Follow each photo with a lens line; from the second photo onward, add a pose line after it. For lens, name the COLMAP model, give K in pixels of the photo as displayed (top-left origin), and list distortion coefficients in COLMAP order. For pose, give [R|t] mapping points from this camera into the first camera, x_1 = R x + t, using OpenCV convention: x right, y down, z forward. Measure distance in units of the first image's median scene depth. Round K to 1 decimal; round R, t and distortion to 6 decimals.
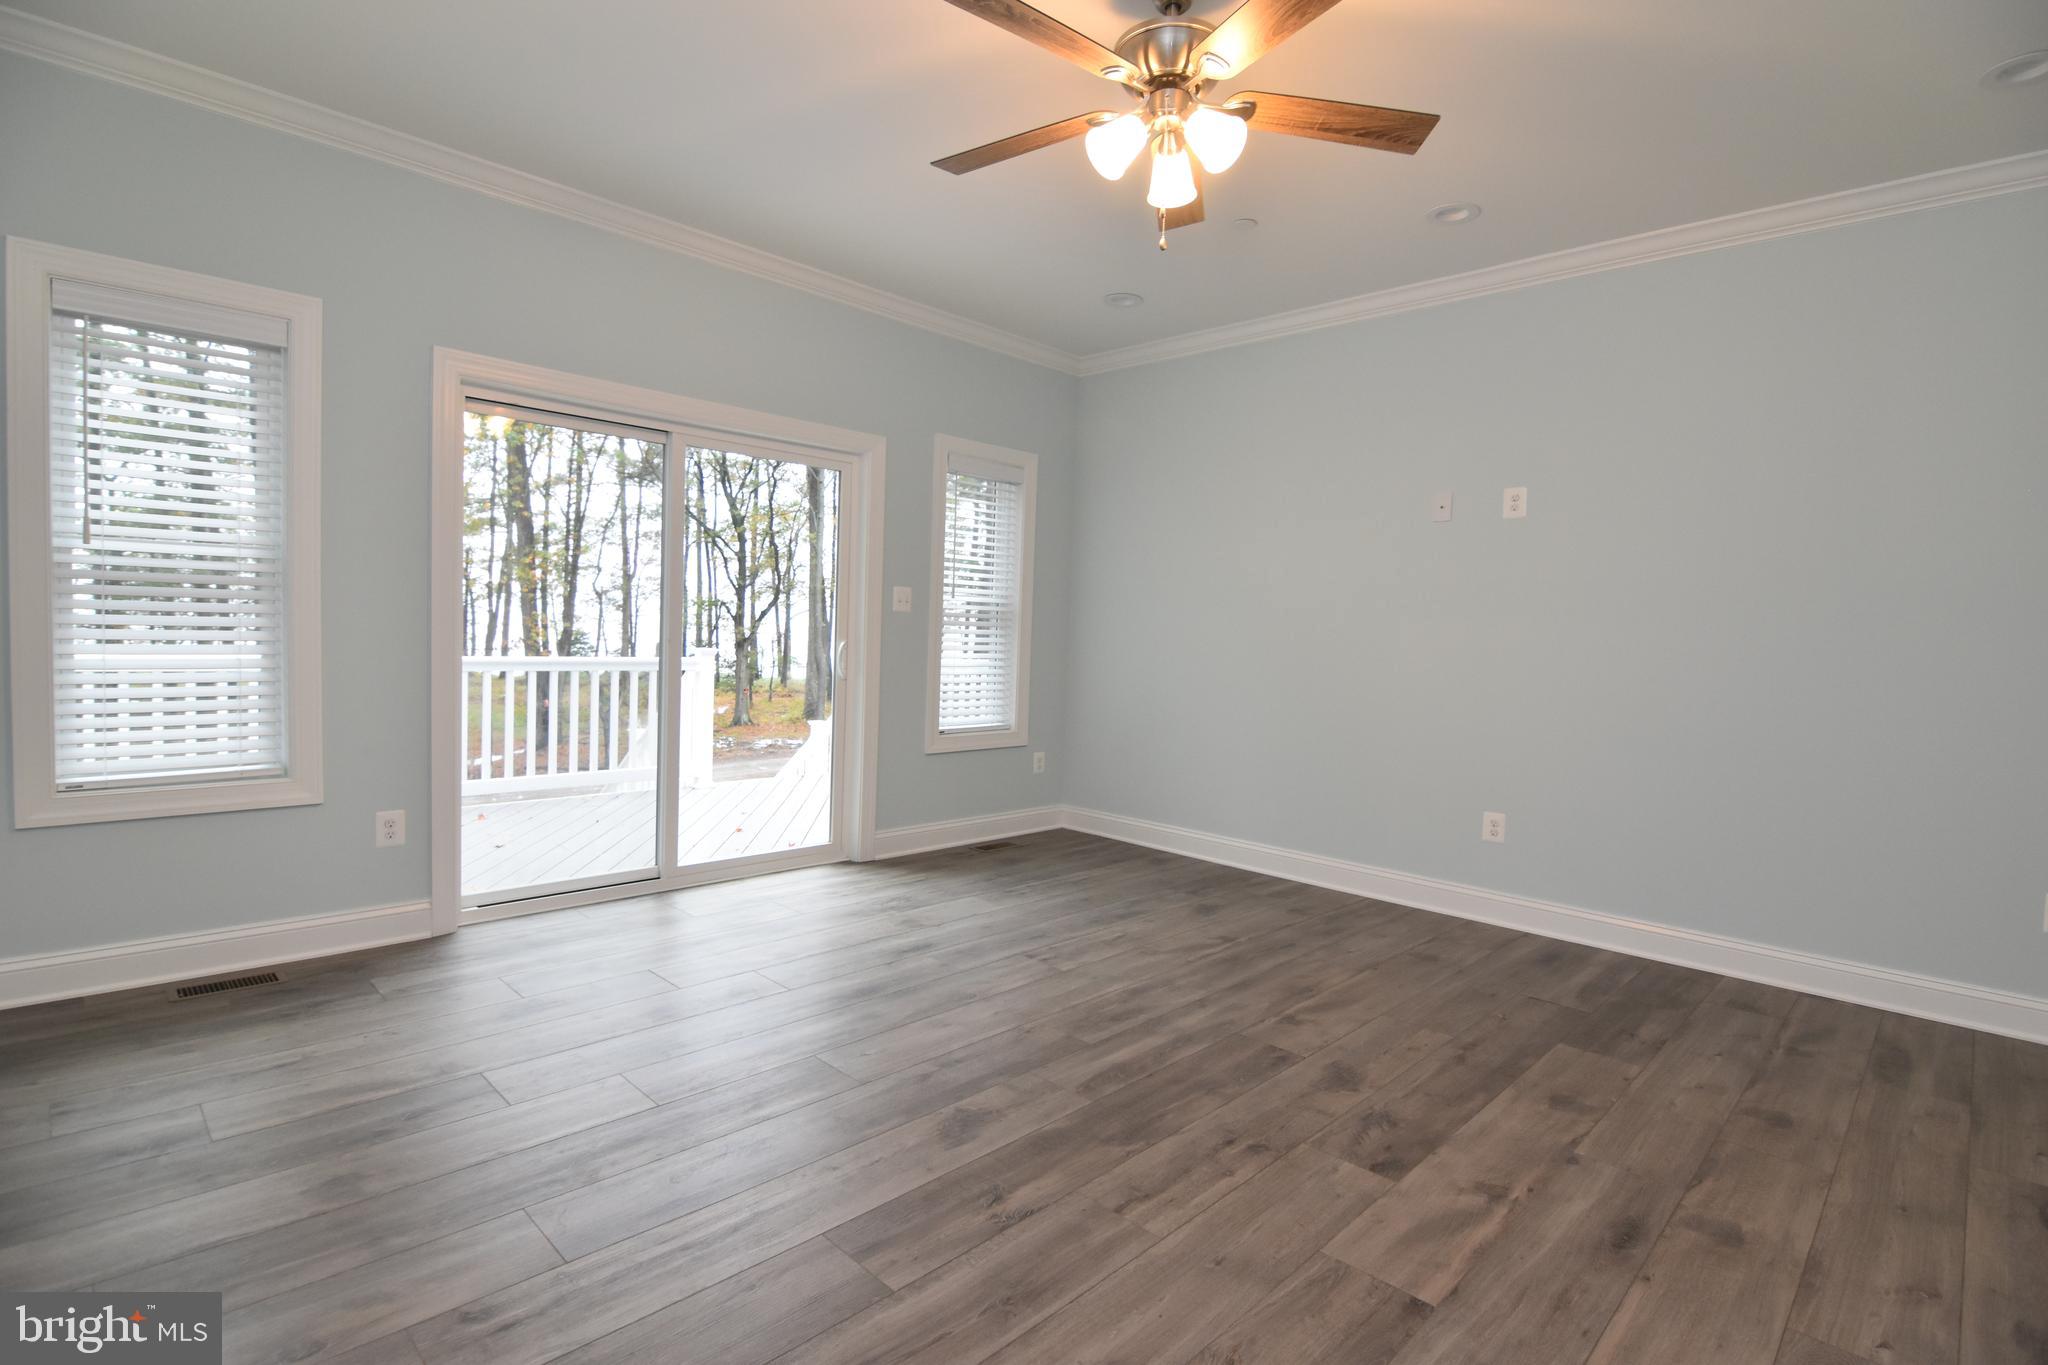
lens RADIAL K [[991.3, 0, 1014.4], [0, 991.3, 692.5], [0, 0, 1]] dist [-0.010193, -0.006834]
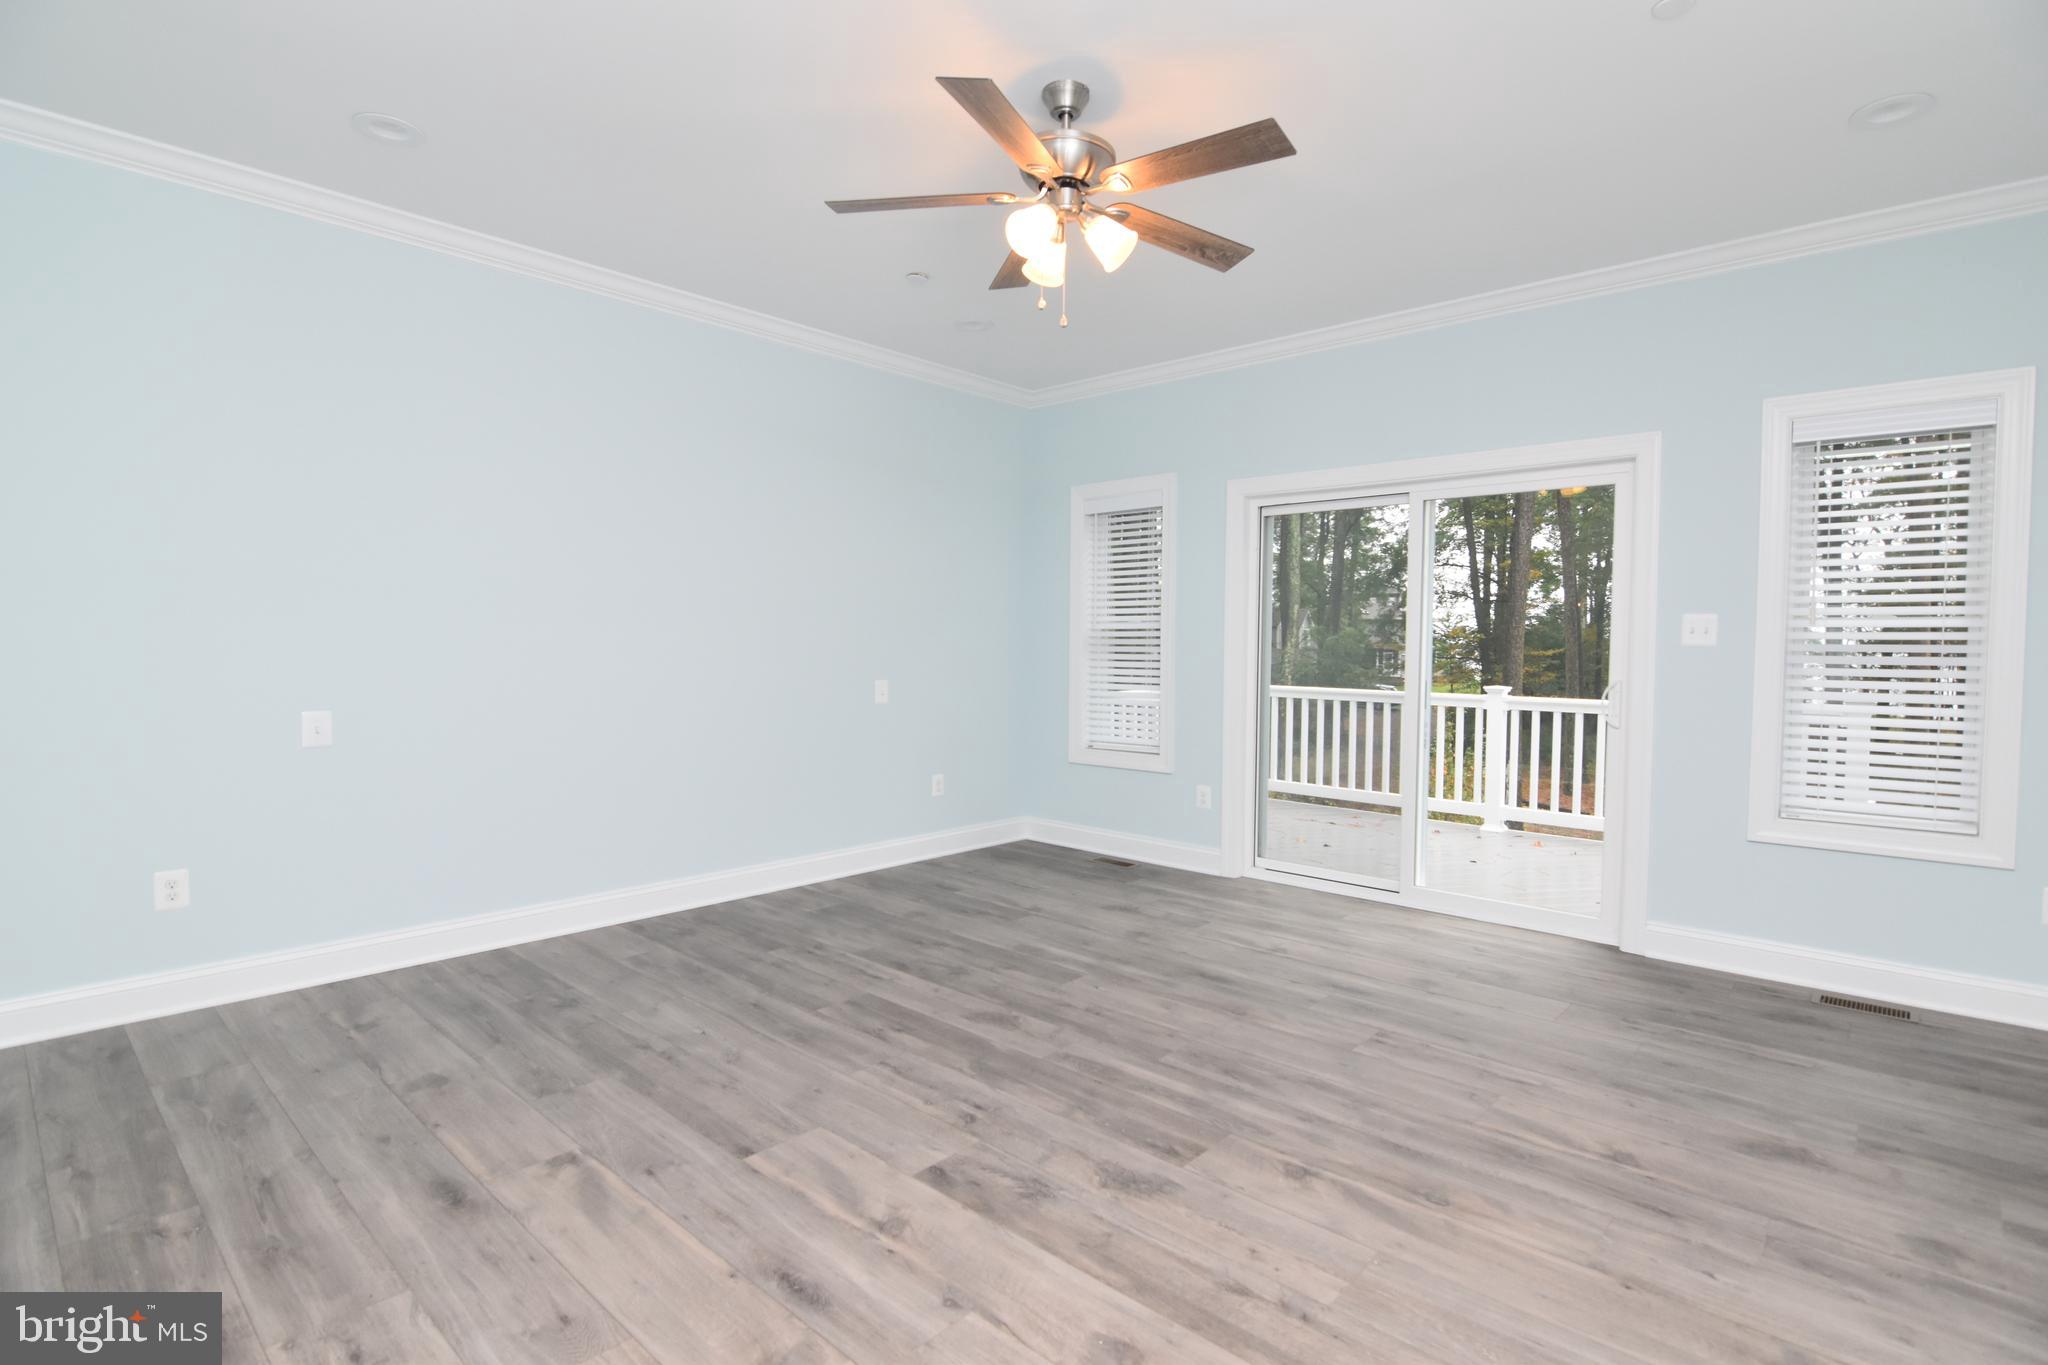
lens RADIAL K [[991.3, 0, 1028.2], [0, 991.3, 677.7], [0, 0, 1]] dist [-0.010193, -0.006834]
pose [[0.044531, 0.000408, -0.999008, 1.121925], [-0.073830, 0.997267, -0.002884, -0.027606], [0.996276, 0.073886, 0.044439, 0.809810]]
